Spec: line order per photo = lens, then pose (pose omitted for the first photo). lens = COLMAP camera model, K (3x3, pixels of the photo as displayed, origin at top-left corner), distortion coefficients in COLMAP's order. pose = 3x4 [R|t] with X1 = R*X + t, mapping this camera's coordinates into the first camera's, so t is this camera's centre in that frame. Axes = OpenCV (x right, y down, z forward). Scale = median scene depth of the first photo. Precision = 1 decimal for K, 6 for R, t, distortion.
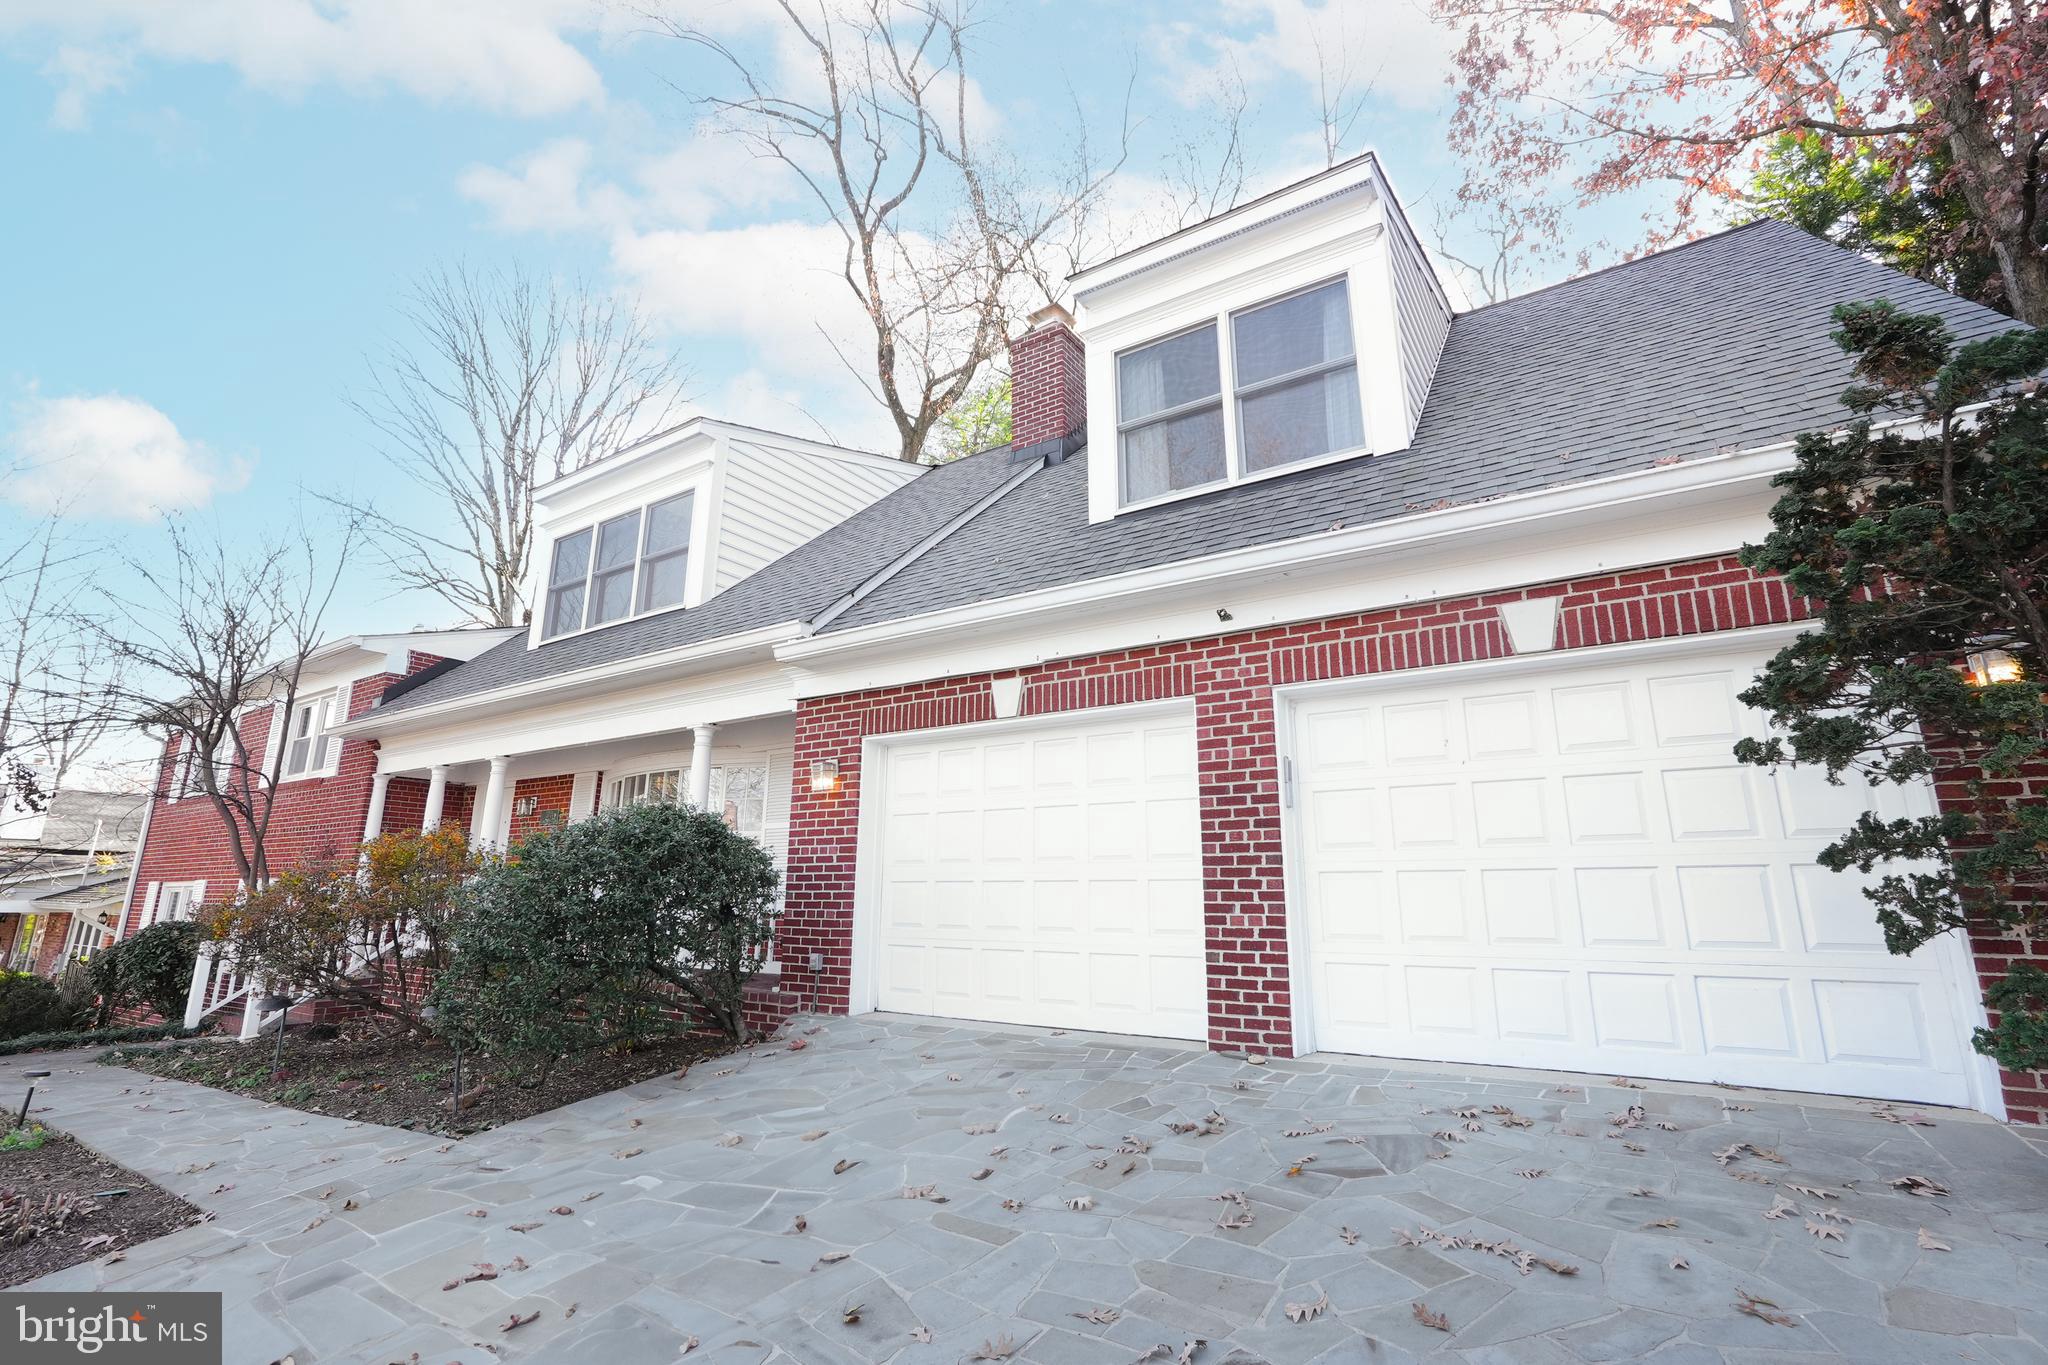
lens RADIAL K [[938.3, 0, 1024.0], [0, 938.3, 682.5], [0, 0, 1]] dist [0.001278, 0.001258]
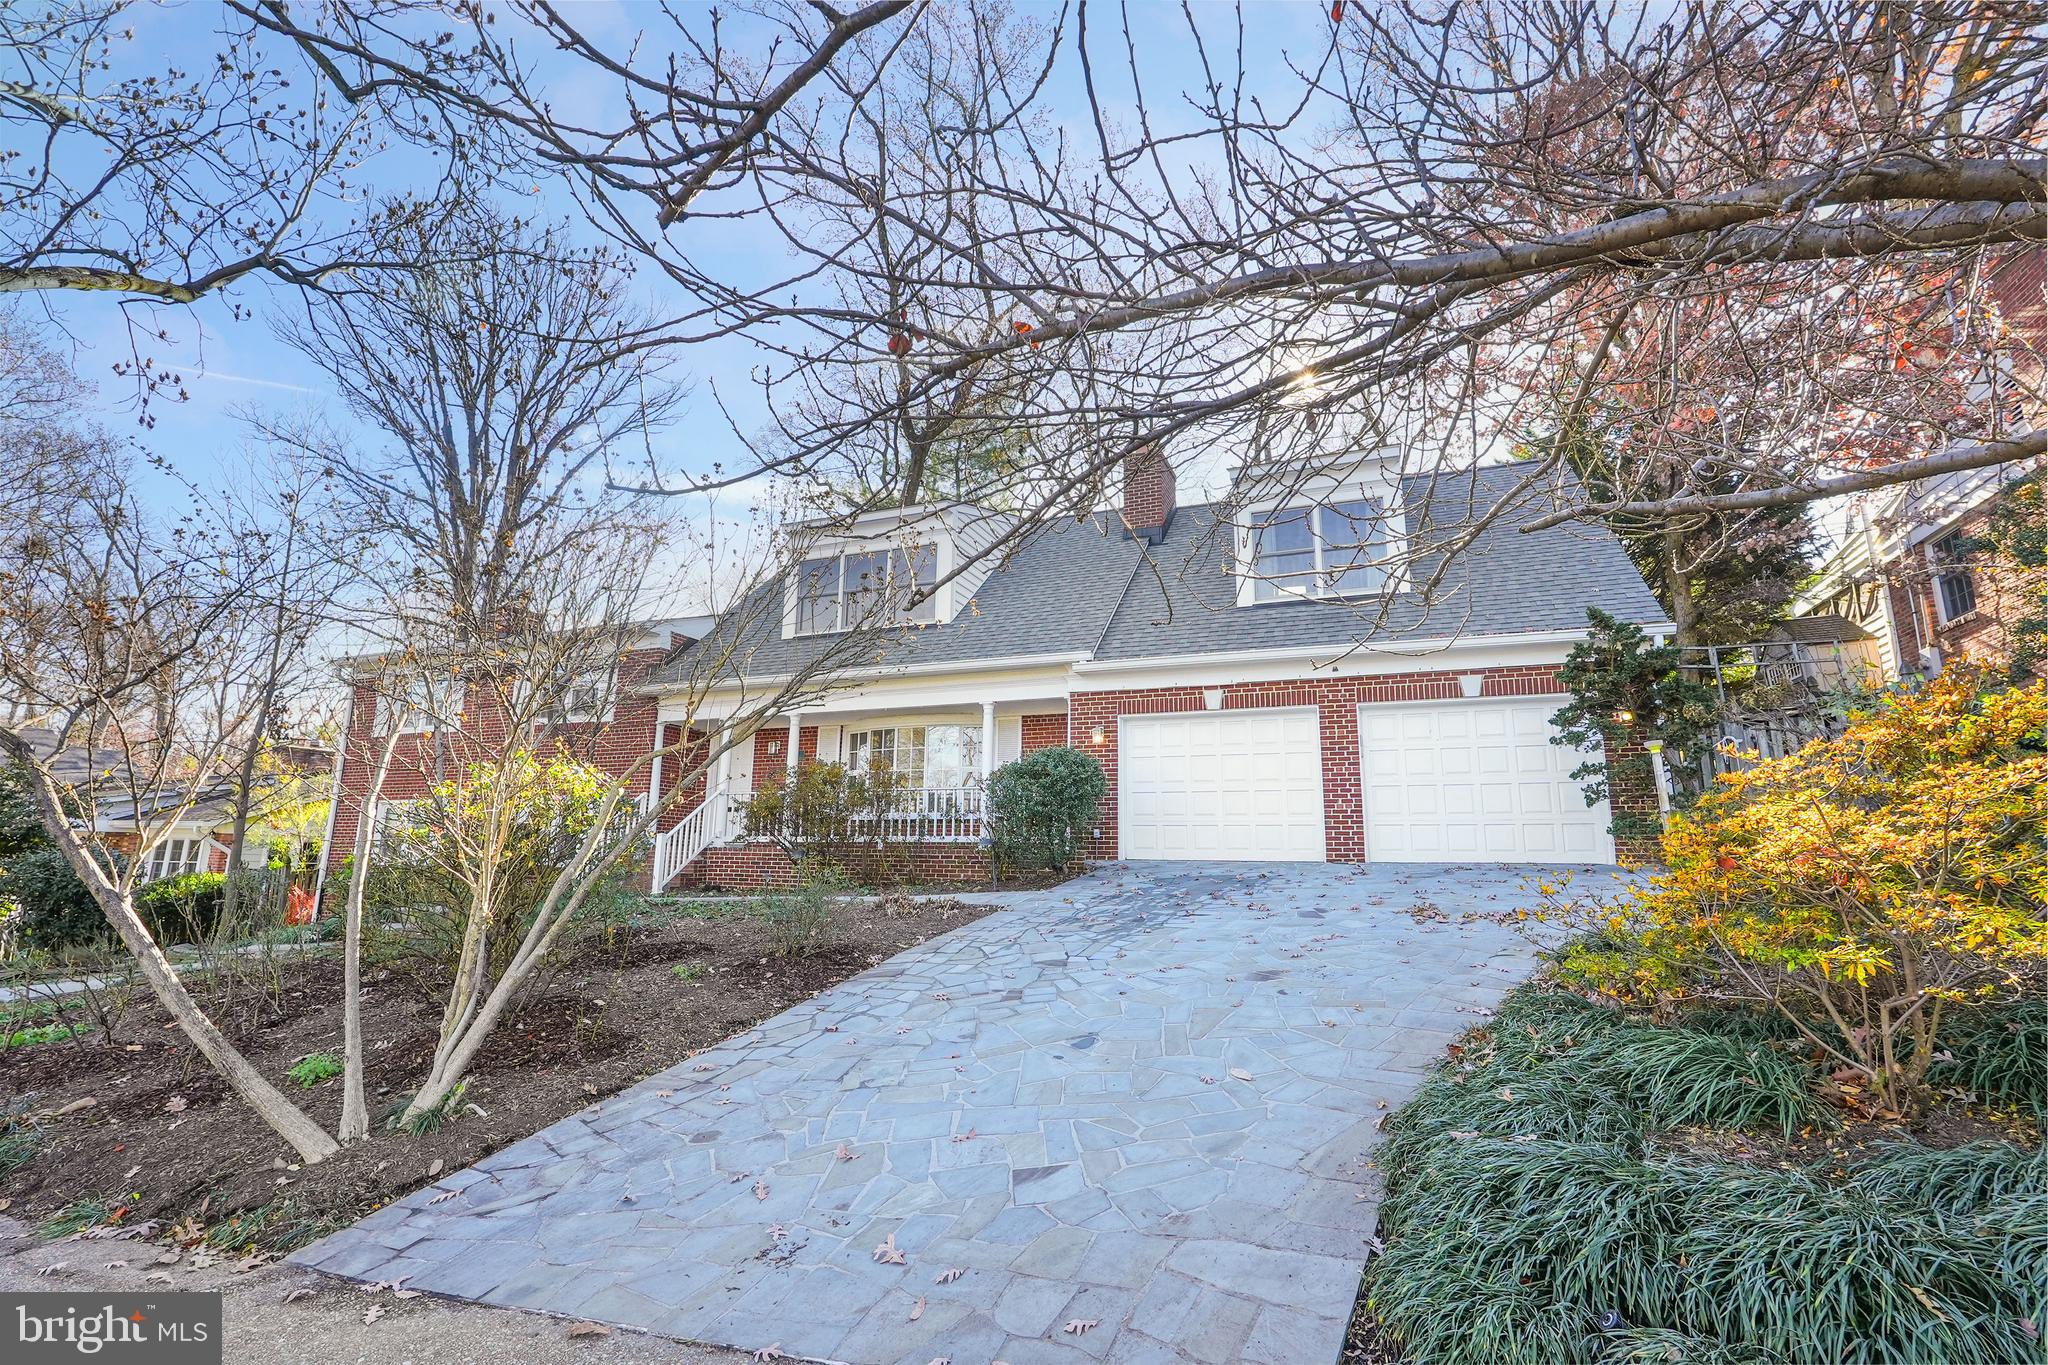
lens RADIAL K [[938.3, 0, 1024.0], [0, 938.3, 682.5], [0, 0, 1]] dist [0.001278, 0.001258]
pose [[0.981504, 0.045160, 0.186036, -0.941064], [-0.052599, 0.997994, 0.035245, -0.083504], [-0.184071, -0.044378, 0.981911, -1.056001]]
